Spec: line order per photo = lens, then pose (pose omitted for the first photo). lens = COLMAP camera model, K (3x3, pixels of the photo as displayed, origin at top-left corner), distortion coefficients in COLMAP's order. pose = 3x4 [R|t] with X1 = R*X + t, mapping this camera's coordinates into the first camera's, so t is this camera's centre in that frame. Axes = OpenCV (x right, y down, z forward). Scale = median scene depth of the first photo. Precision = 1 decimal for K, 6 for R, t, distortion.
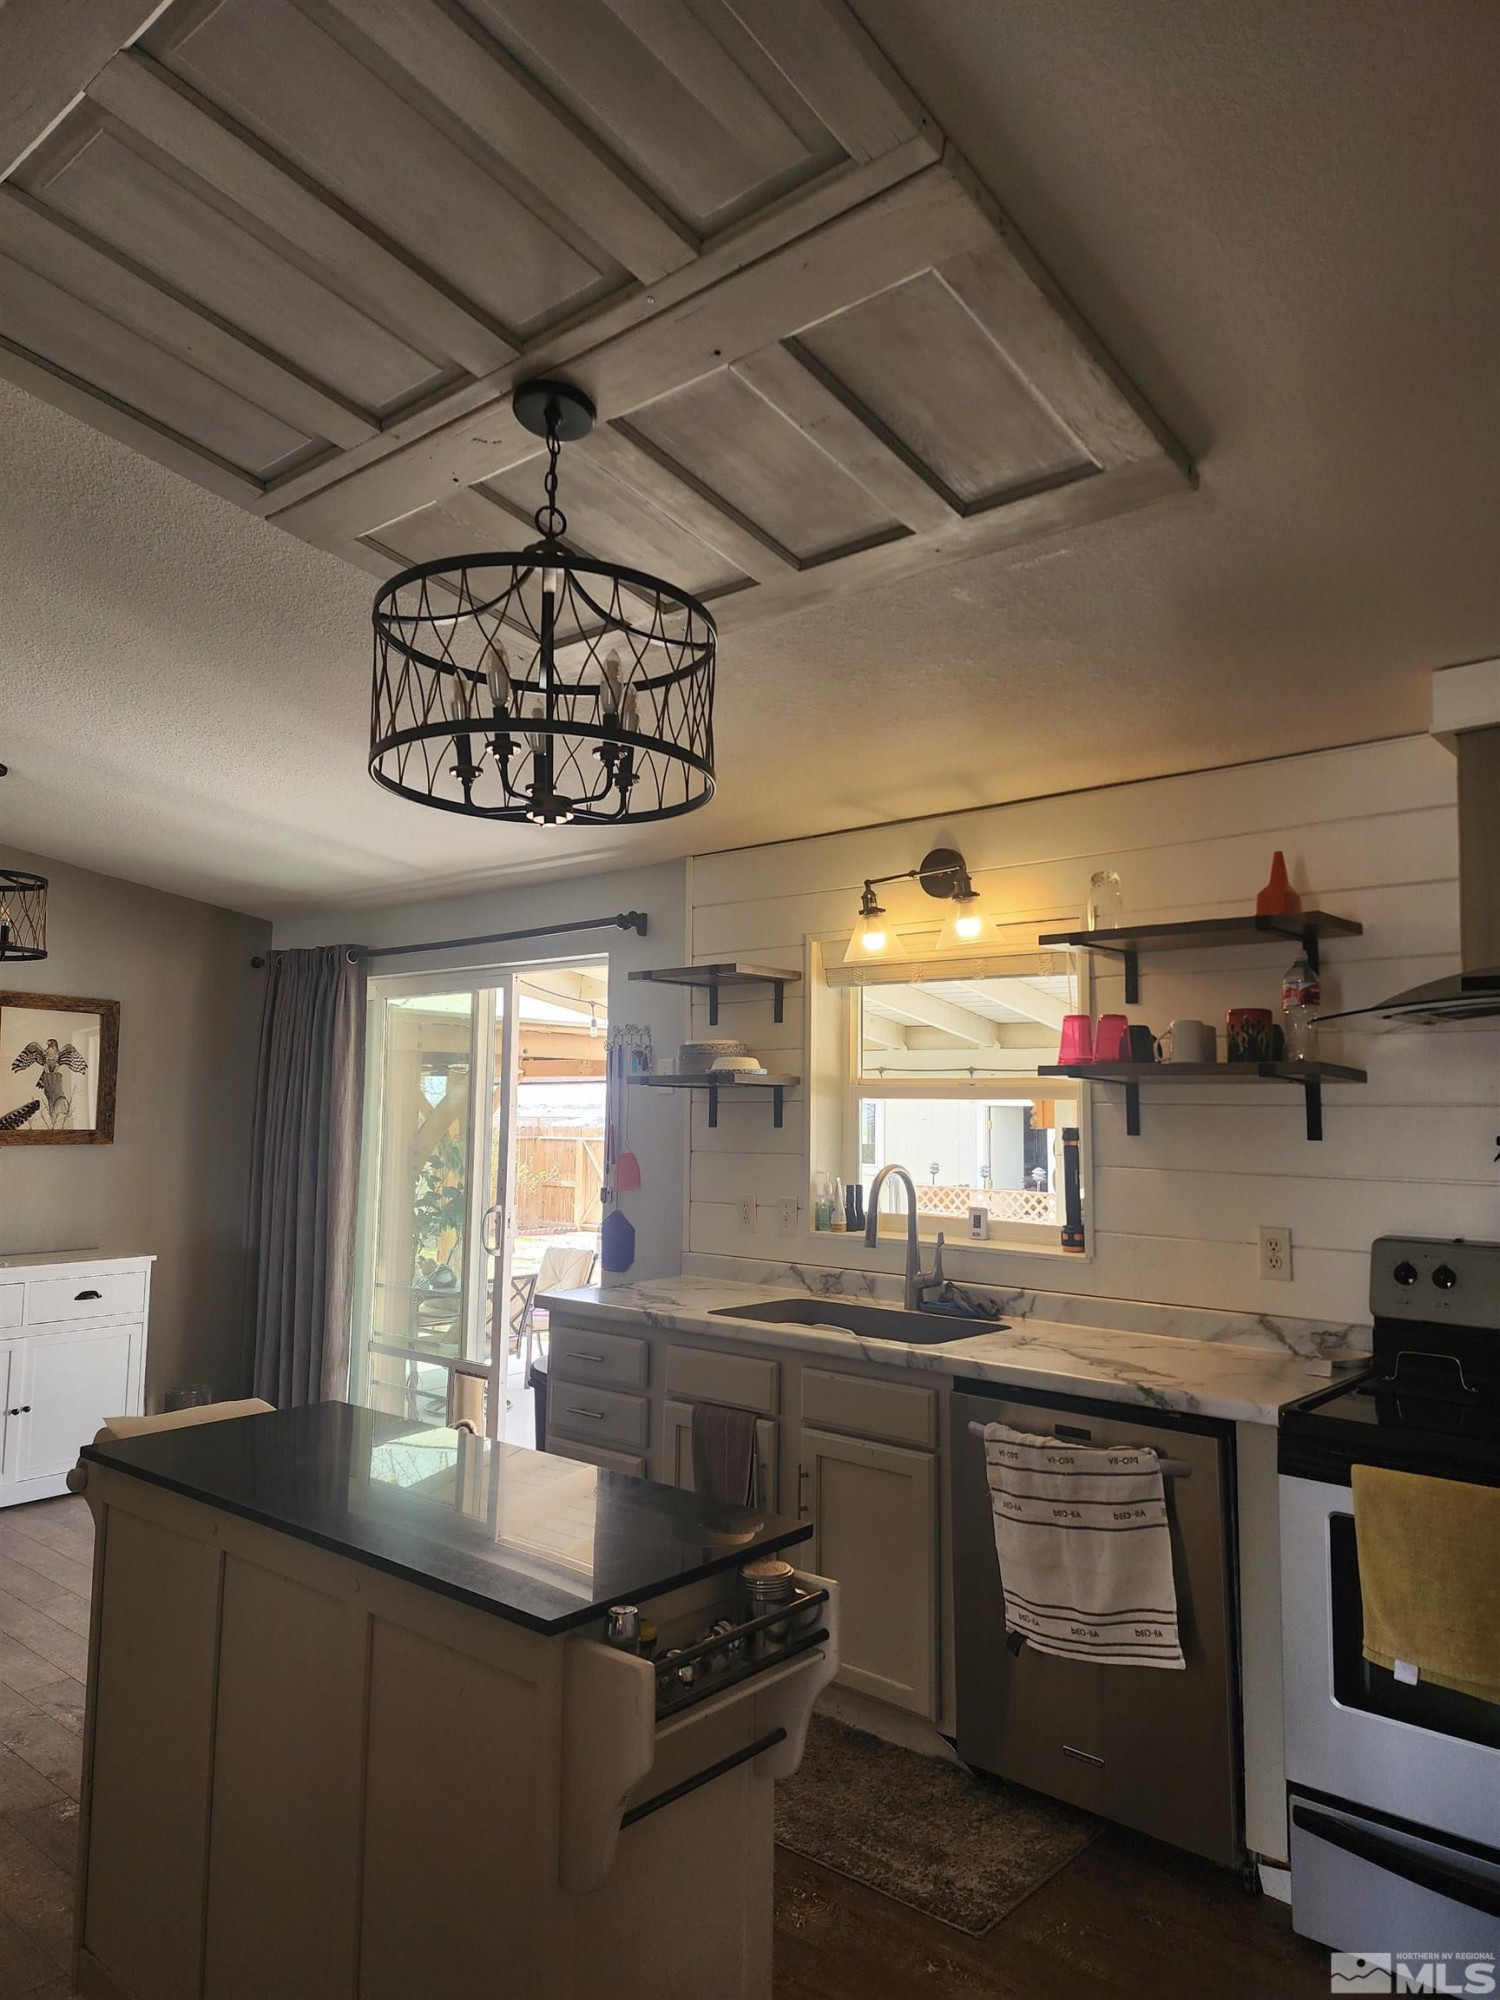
lens RADIAL K [[1314.1, 0, 750.0], [0, 1314.1, 1000.0], [0, 0, 1]] dist [0.004285, 0.000459]
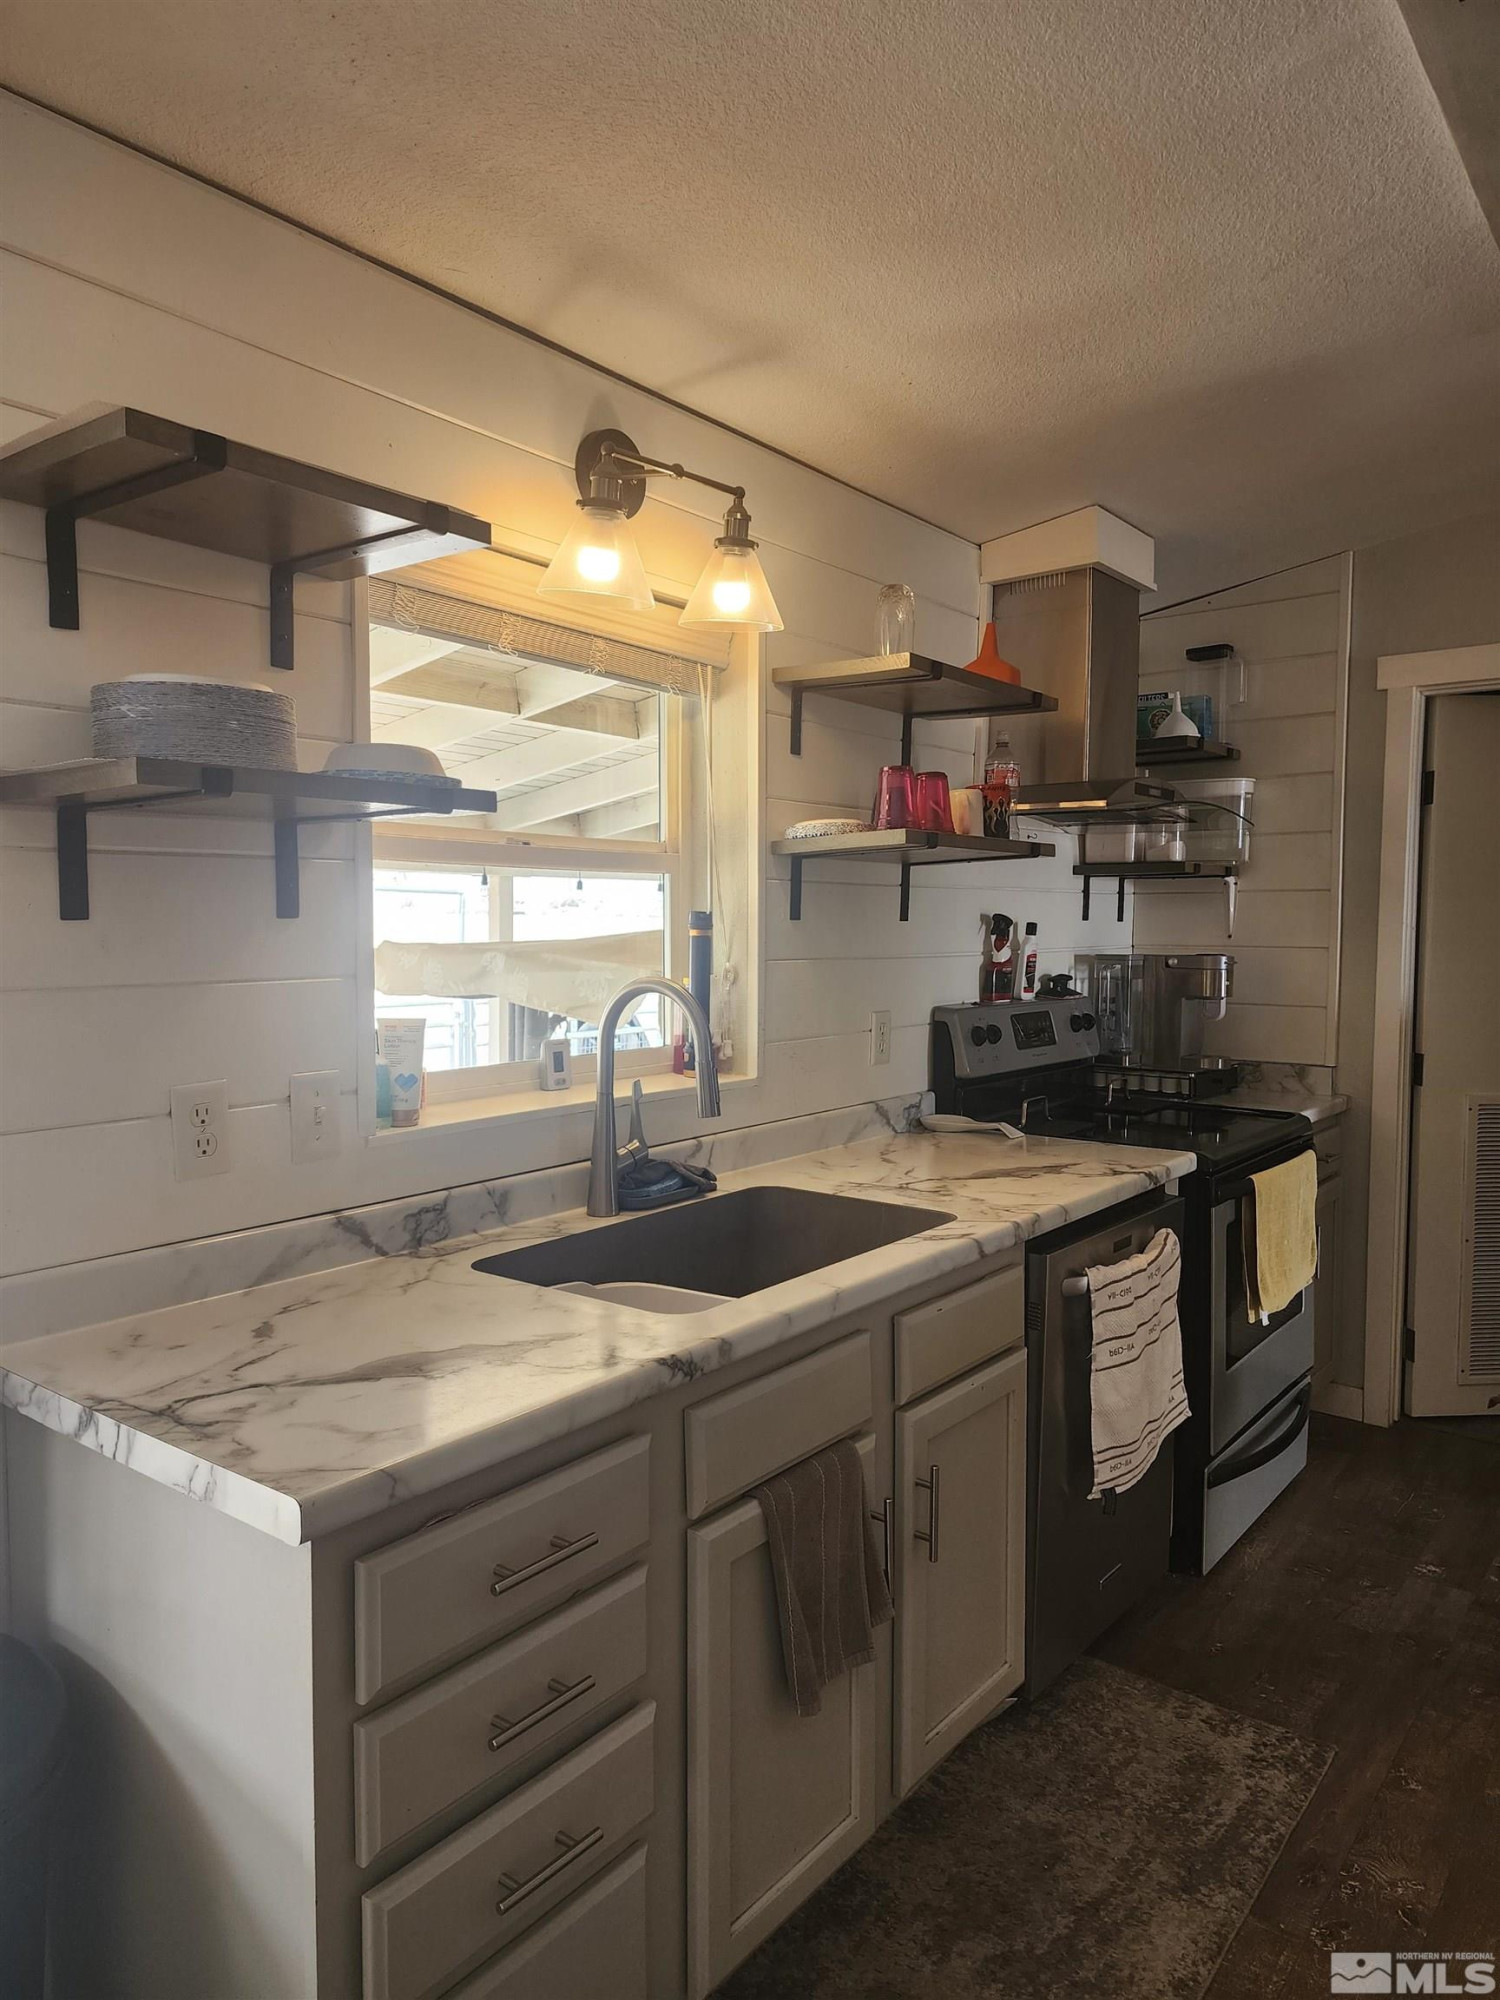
lens RADIAL K [[1347.8, 0, 751.4], [0, 1347.8, 990.0], [0, 0, 1]] dist [0.004606, 0.045950]
pose [[-0.042691, -0.074968, 0.996272, -0.574436], [-0.096344, 0.992842, 0.070581, 0.100100], [-0.994432, -0.092972, -0.049608, 1.155098]]
